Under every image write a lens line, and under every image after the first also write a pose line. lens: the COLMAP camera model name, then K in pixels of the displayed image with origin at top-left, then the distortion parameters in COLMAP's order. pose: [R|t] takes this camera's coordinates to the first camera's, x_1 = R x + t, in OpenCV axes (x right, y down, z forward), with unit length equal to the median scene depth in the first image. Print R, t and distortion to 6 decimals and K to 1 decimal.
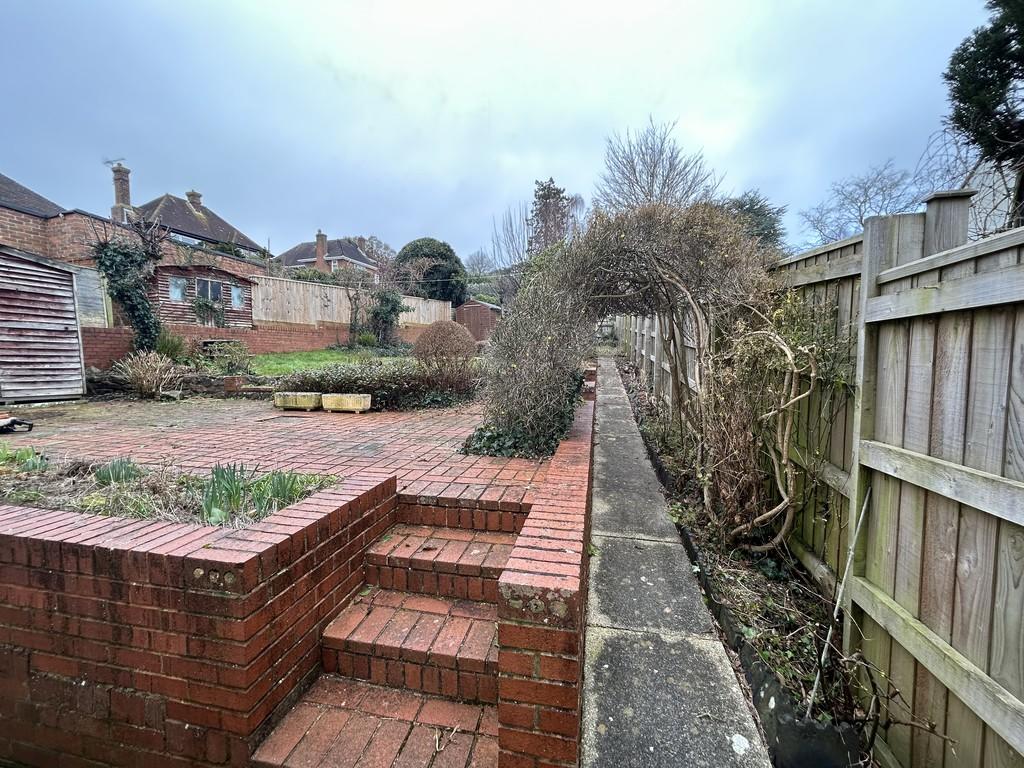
lens RADIAL K [[412.8, 0, 512.0], [0, 412.8, 384.0], [0, 0, 1]] dist [-0.000504, -0.000027]
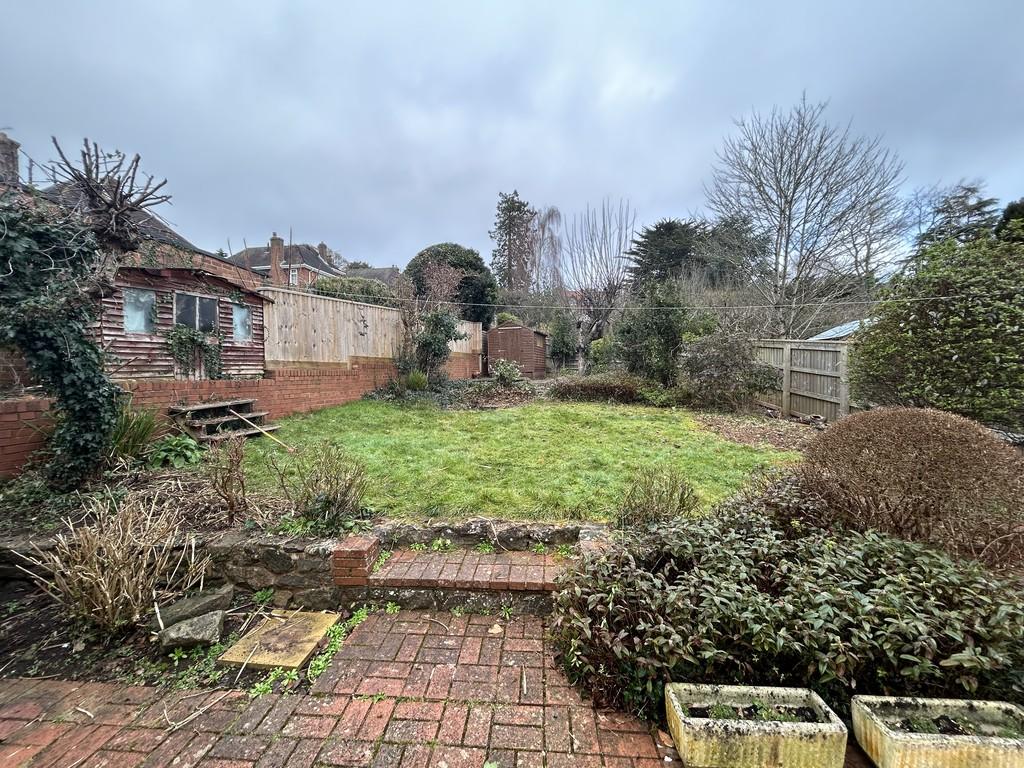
lens RADIAL K [[412.8, 0, 512.0], [0, 412.8, 384.0], [0, 0, 1]] dist [-0.000504, -0.000027]
pose [[0.990498, -0.013824, 0.136828, -0.336636], [0.018131, 0.999377, -0.030281, -0.092845], [-0.136324, 0.032474, 0.990132, 0.339940]]
